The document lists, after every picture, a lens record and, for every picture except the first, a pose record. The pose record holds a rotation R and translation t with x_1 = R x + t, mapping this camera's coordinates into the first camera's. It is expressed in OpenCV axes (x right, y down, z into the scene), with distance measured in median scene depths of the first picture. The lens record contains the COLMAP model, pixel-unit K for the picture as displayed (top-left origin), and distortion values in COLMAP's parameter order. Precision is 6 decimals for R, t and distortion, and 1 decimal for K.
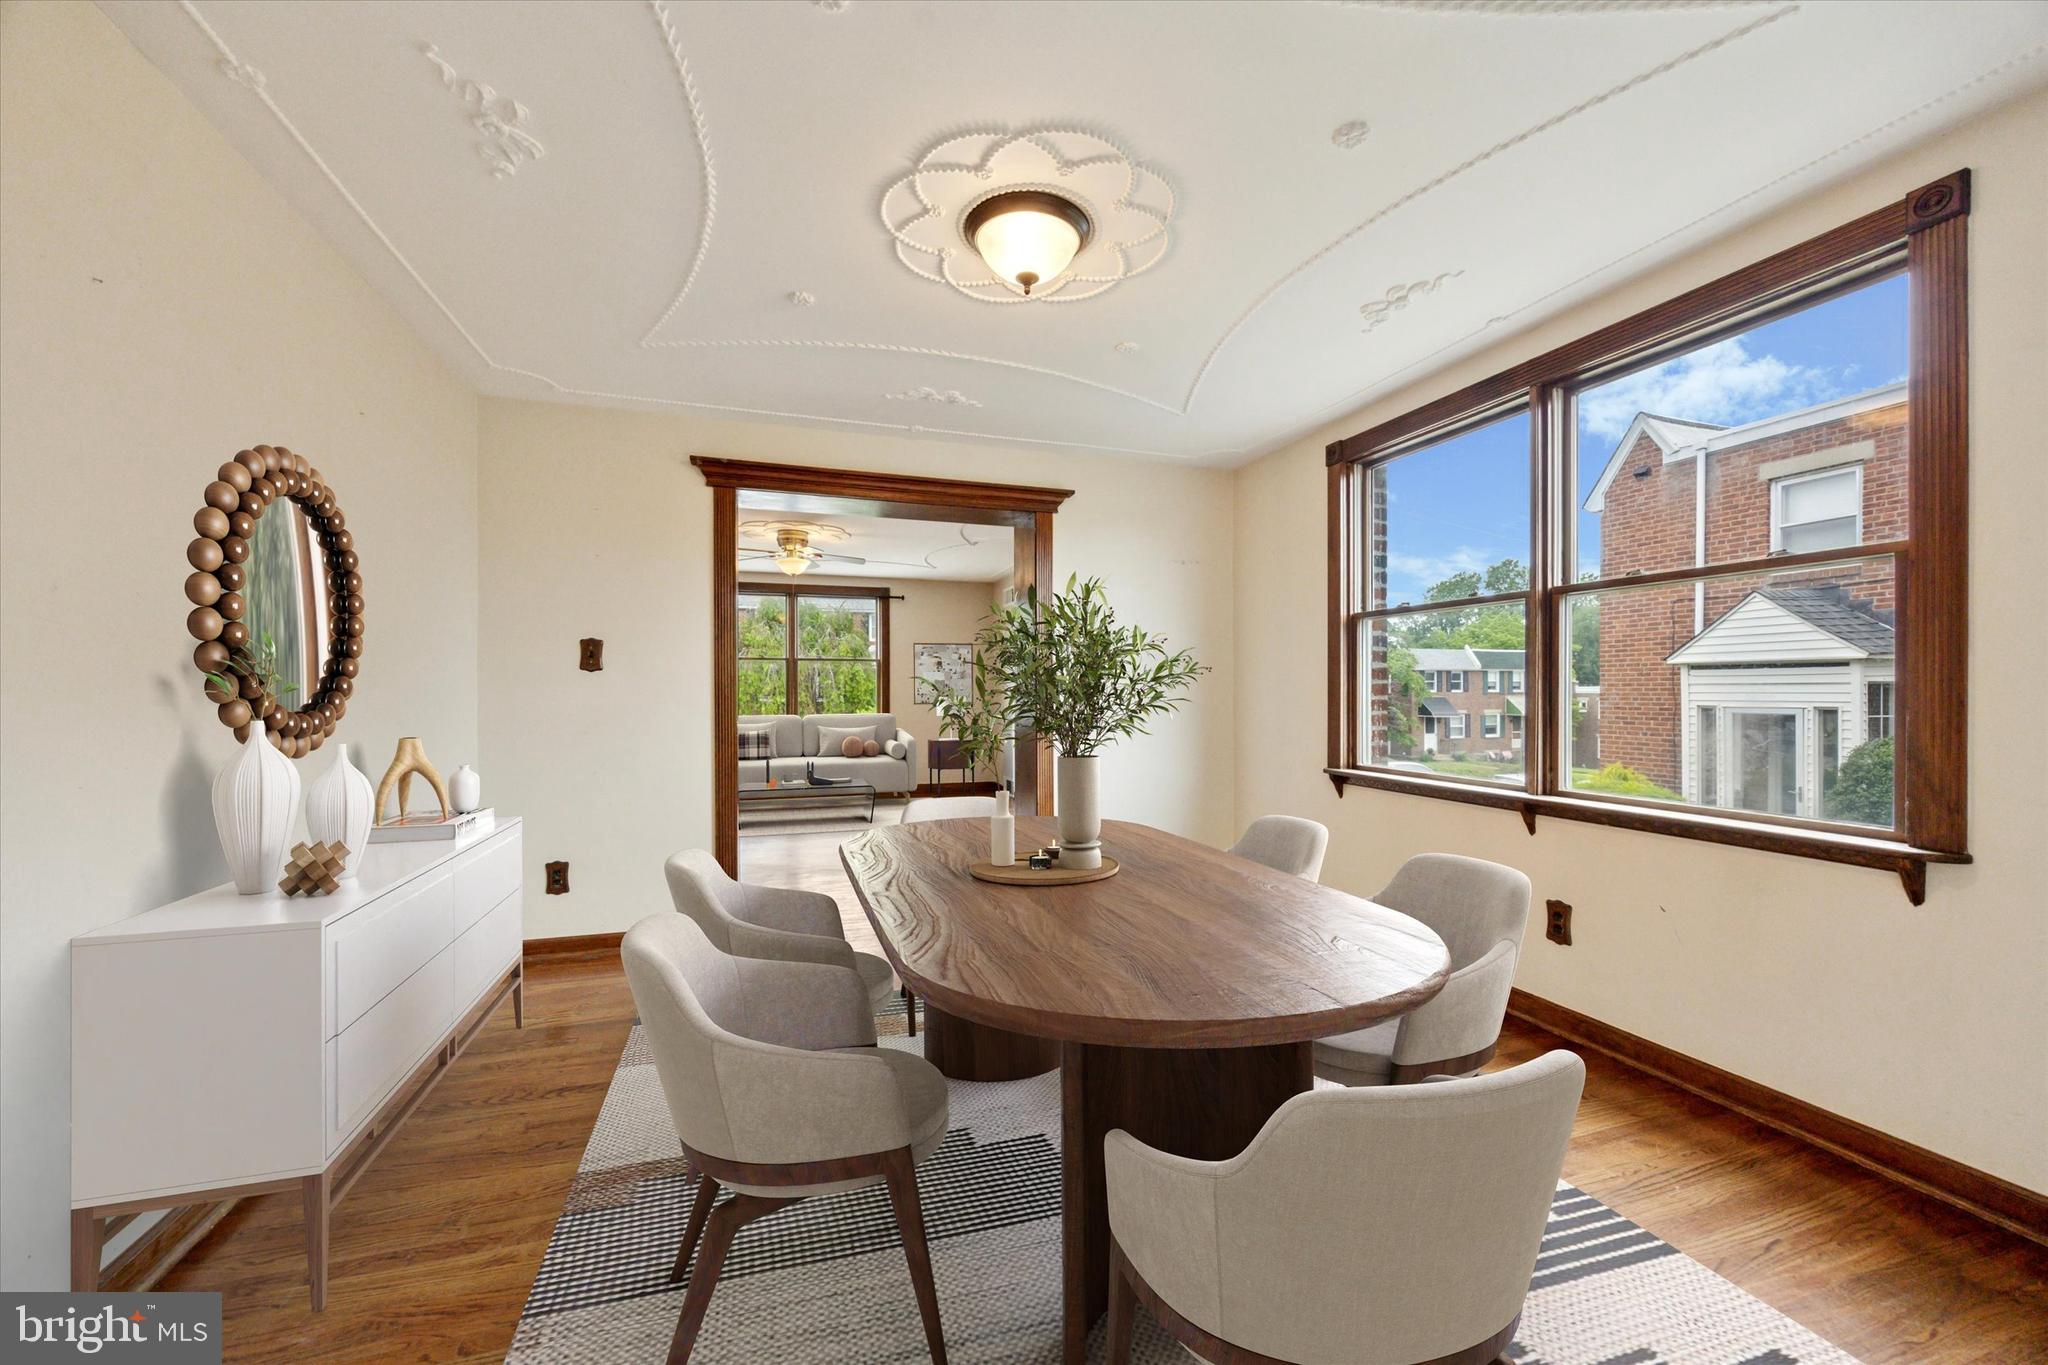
lens RADIAL K [[792.4, 0, 1025.0], [0, 792.4, 689.8], [0, 0, 1]] dist [-0.006375, -0.000258]
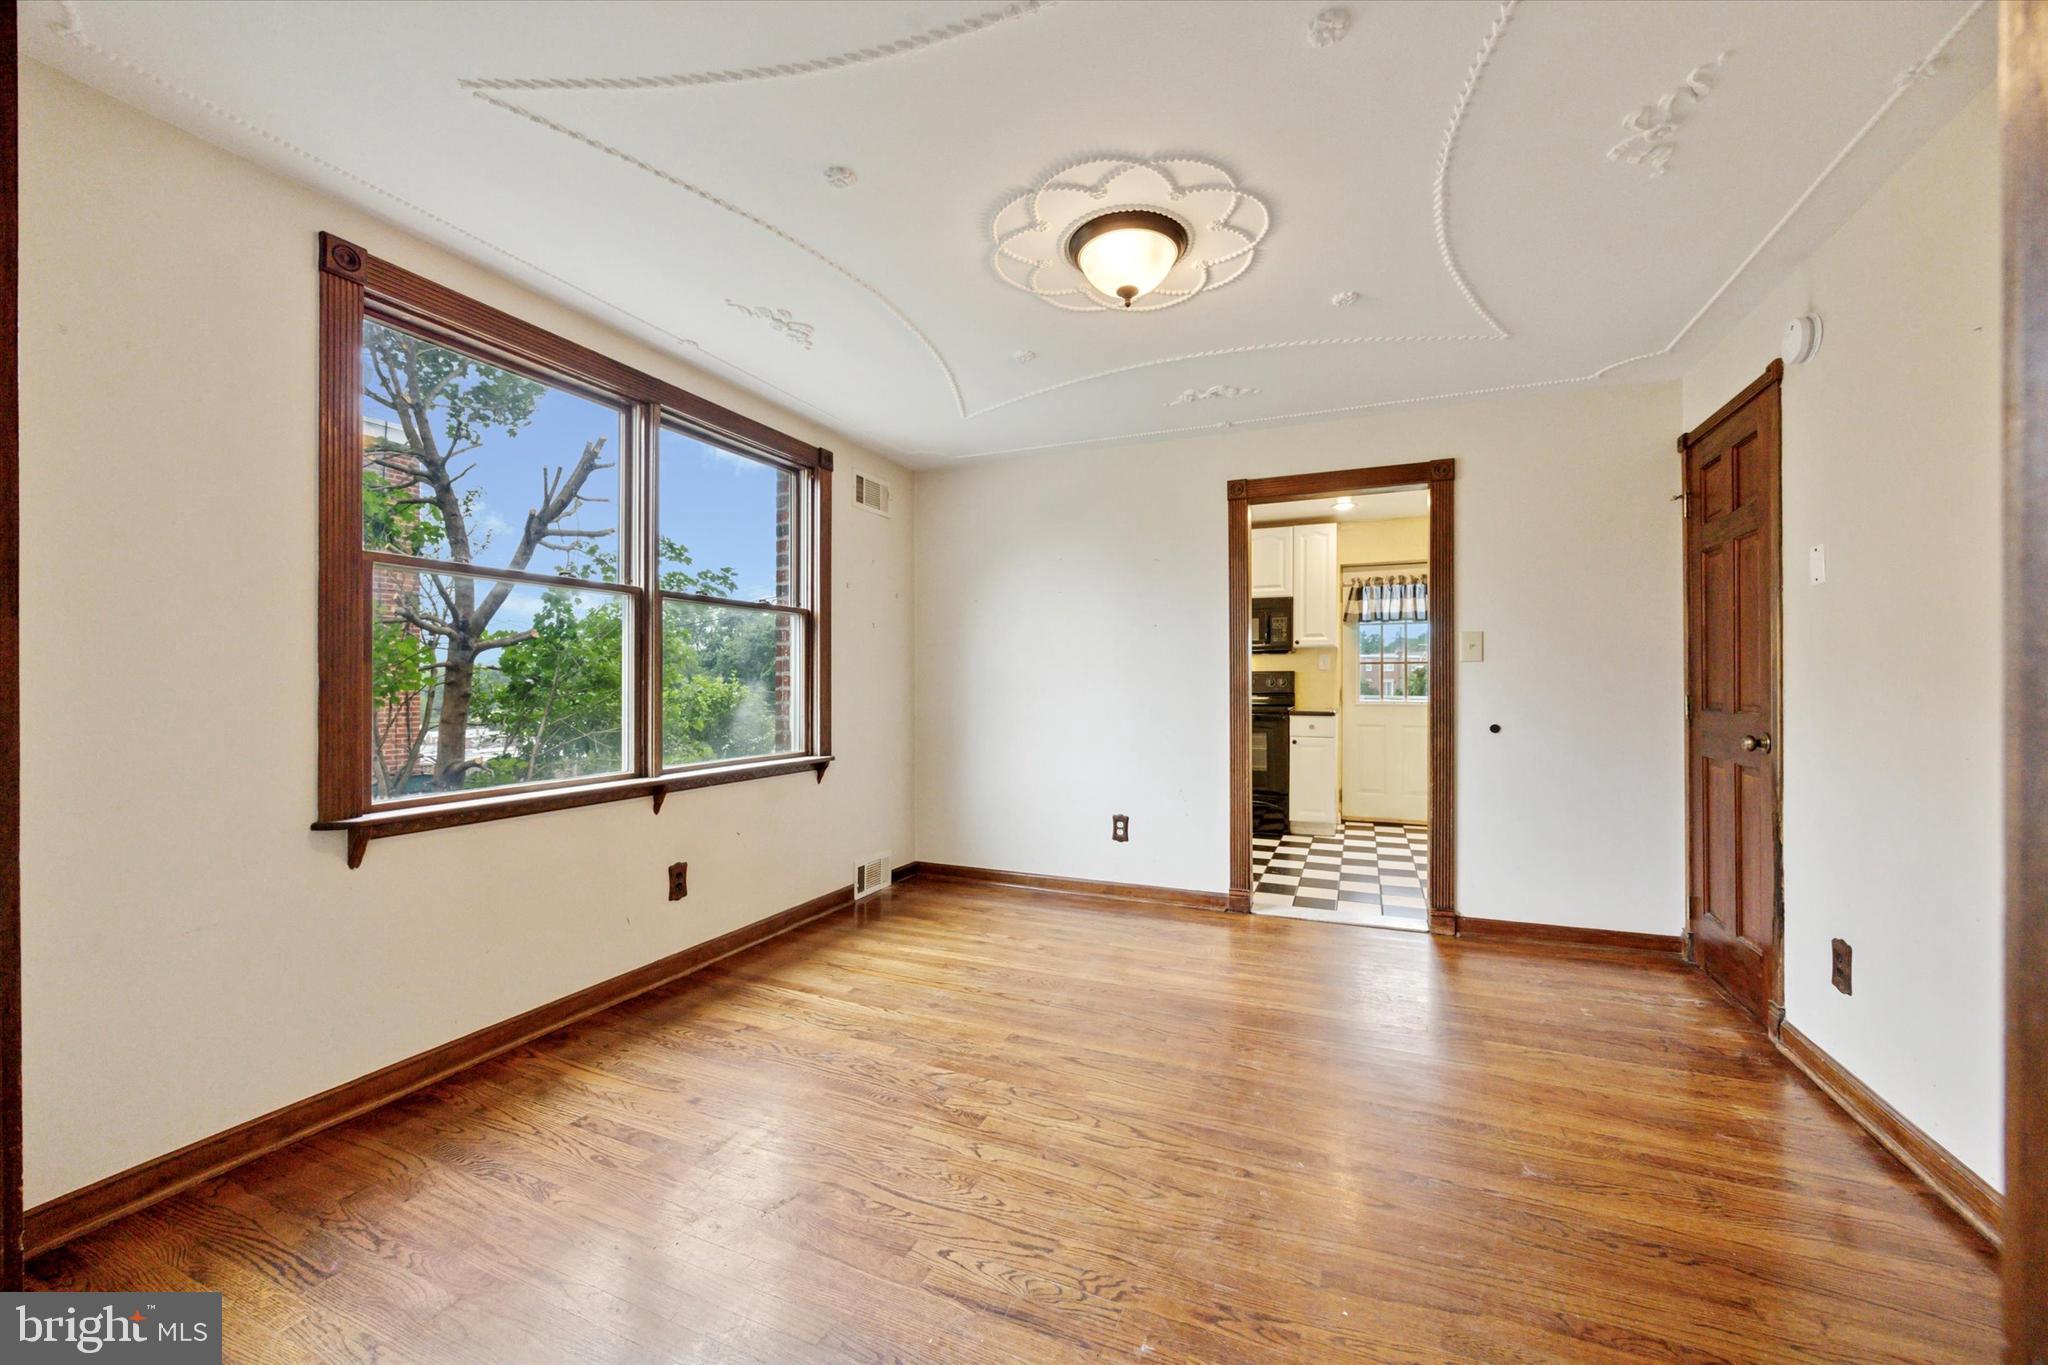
lens RADIAL K [[792.4, 0, 1030.8], [0, 792.4, 673.6], [0, 0, 1]] dist [-0.006375, -0.000258]
pose [[-0.765057, 0.006607, 0.643929, -0.478043], [-0.003399, 0.999892, -0.014298, 0.003673], [-0.643953, -0.013127, -0.764952, 1.581810]]
